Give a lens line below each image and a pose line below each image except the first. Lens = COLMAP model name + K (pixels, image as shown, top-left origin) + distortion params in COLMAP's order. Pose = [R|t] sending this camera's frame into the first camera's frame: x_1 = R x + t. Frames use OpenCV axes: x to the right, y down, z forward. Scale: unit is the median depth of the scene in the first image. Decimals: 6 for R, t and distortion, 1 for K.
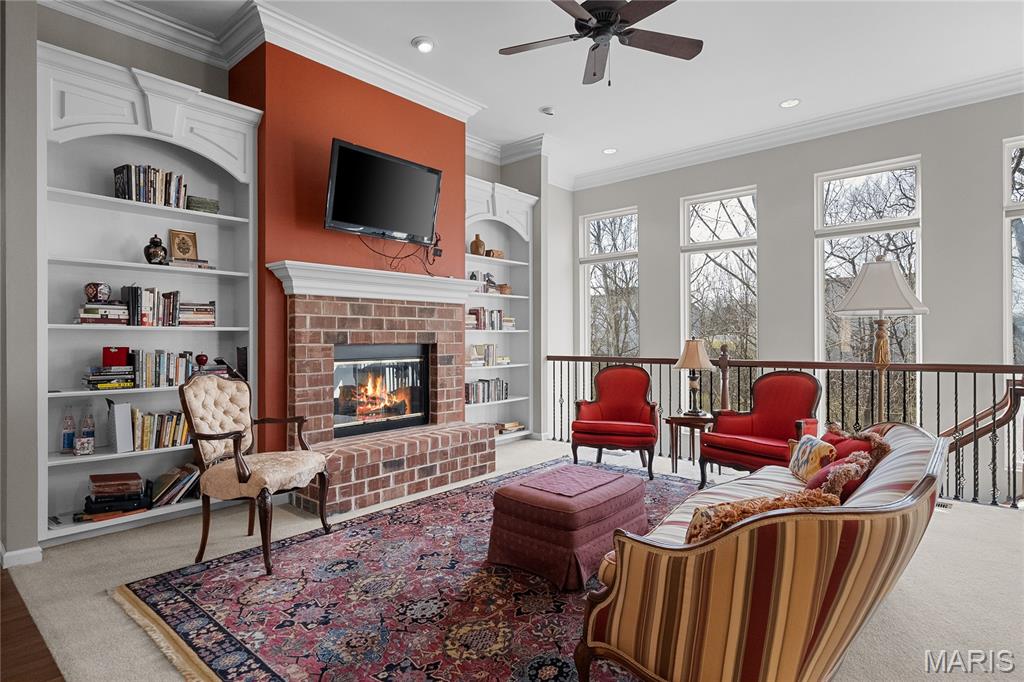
lens RADIAL K [[544.0, 0, 501.1], [0, 544.0, 336.9], [0, 0, 1]] dist [0.002681, -0.000542]
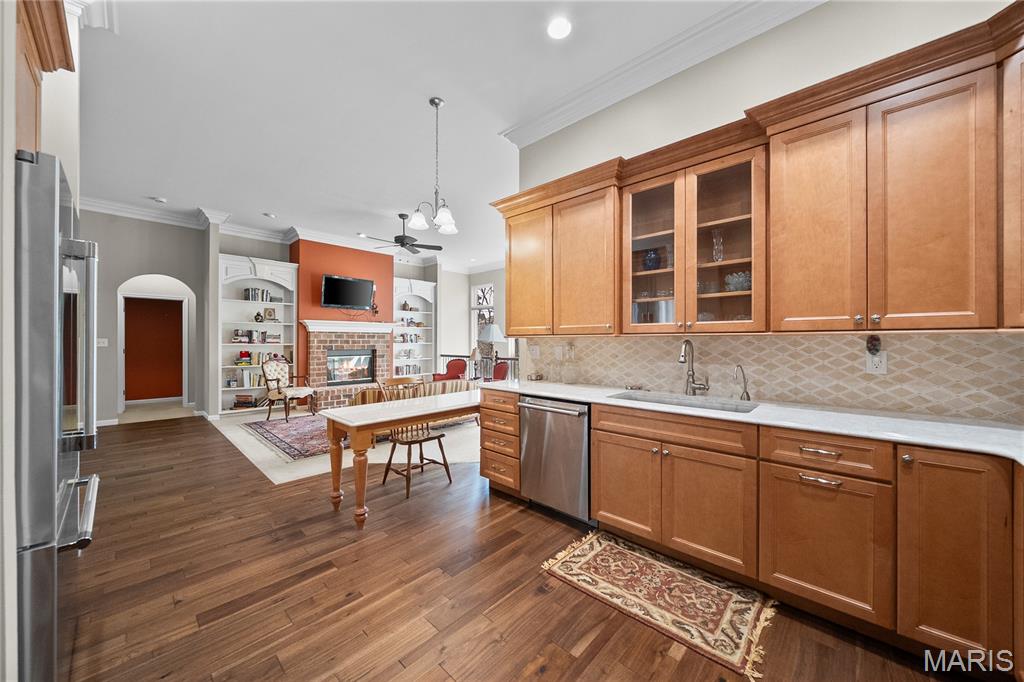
lens RADIAL K [[367.2, 0, 506.5], [0, 367.2, 340.7], [0, 0, 1]] dist [-0.008338, -0.000773]
pose [[0.999105, 0.004661, -0.042045, 0.678403], [-0.004605, 0.999988, 0.001433, -0.040802], [0.042051, -0.001238, 0.999115, -0.782312]]
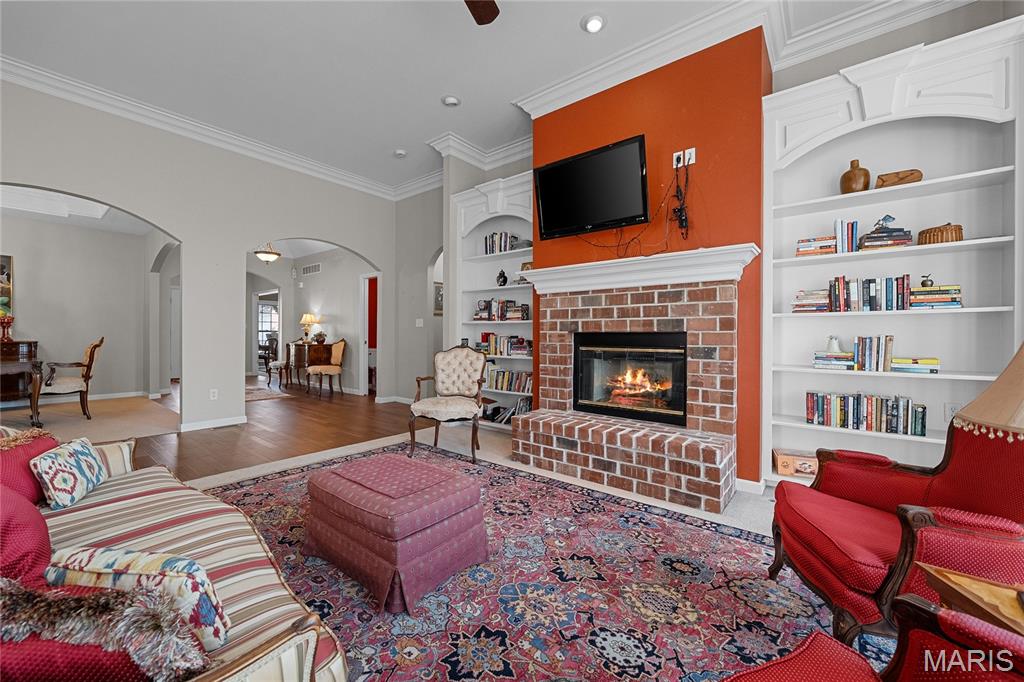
lens RADIAL K [[402.4, 0, 506.2], [0, 402.4, 334.0], [0, 0, 1]] dist [0.008045, -0.000147]
pose [[0.038272, -0.003249, -0.999262, 0.625096], [-0.007046, 0.999969, -0.003521, 0.024549], [0.999243, 0.007175, 0.038248, 0.893108]]
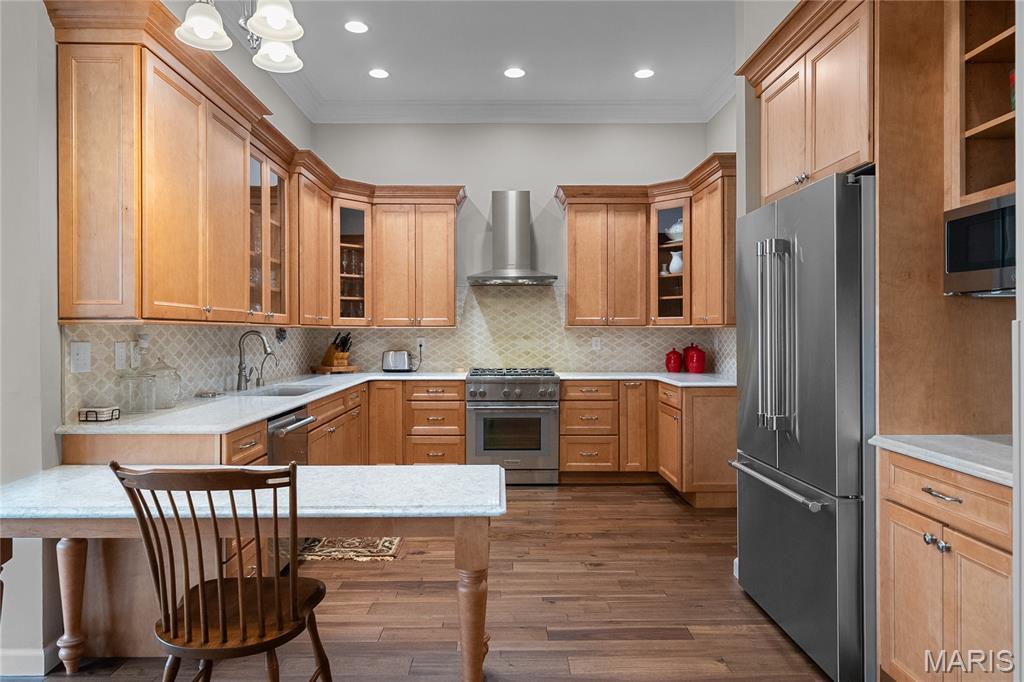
lens RADIAL K [[634.2, 0, 505.9], [0, 634.2, 338.4], [0, 0, 1]] dist [0.003185, 0.000874]
pose [[-0.665748, -0.001617, 0.746175, -0.118504], [0.003715, 0.999978, 0.005482, -0.033869], [-0.746167, 0.006422, -0.665728, 0.284536]]
